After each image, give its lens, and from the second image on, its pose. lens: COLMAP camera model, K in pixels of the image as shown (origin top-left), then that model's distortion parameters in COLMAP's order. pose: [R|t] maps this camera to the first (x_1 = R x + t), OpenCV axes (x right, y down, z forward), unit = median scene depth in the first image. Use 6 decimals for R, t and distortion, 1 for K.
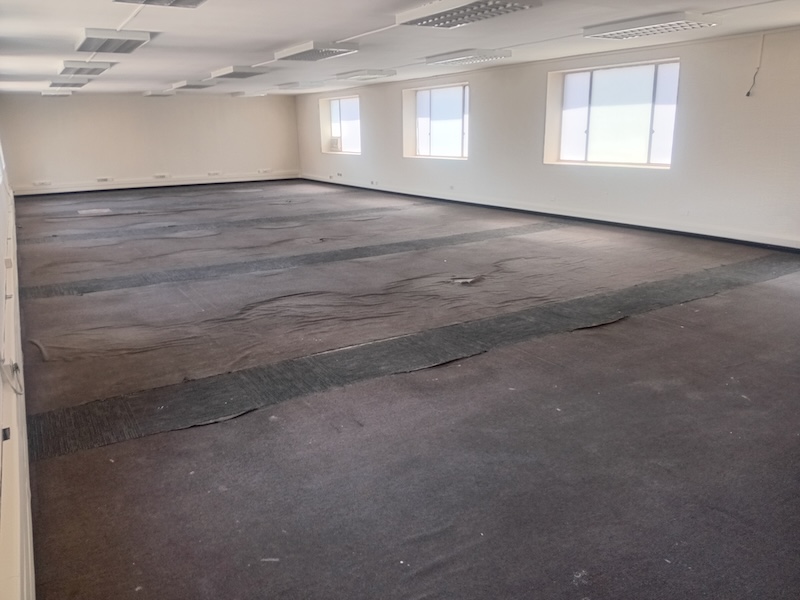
lens RADIAL K [[611.8, 0, 391.2], [0, 611.8, 300.8], [0, 0, 1]] dist [0.102155, -0.204838]
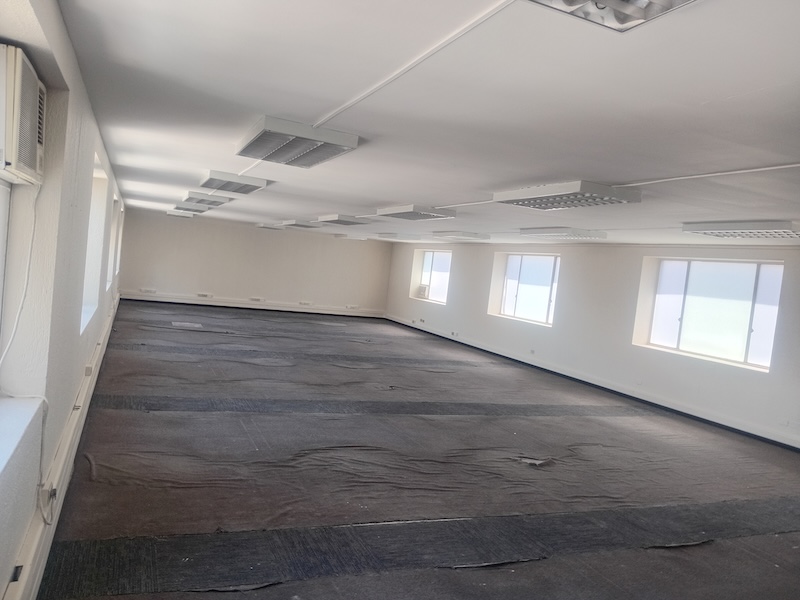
lens RADIAL K [[611.8, 0, 391.2], [0, 611.8, 300.8], [0, 0, 1]] dist [0.102155, -0.204838]
pose [[0.980658, 0.137147, -0.139642, 0.006367], [-0.165085, 0.962853, -0.213685, -0.029580], [0.105148, 0.232605, 0.966871, 0.016481]]
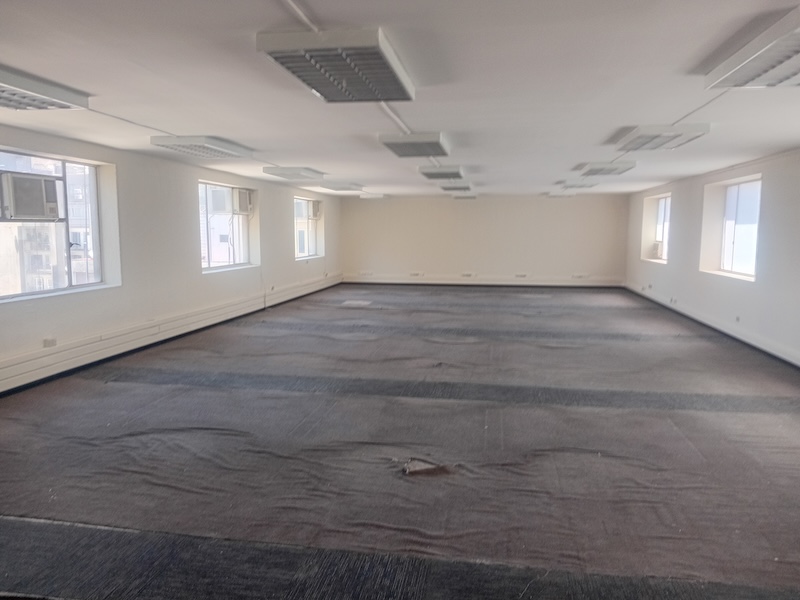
lens RADIAL K [[611.8, 0, 391.2], [0, 611.8, 300.8], [0, 0, 1]] dist [0.102155, -0.204838]
pose [[0.755950, 0.097294, -0.647358, 0.463706], [-0.194566, 0.977599, -0.080276, -0.135334], [0.625047, 0.186639, 0.757946, 0.421830]]
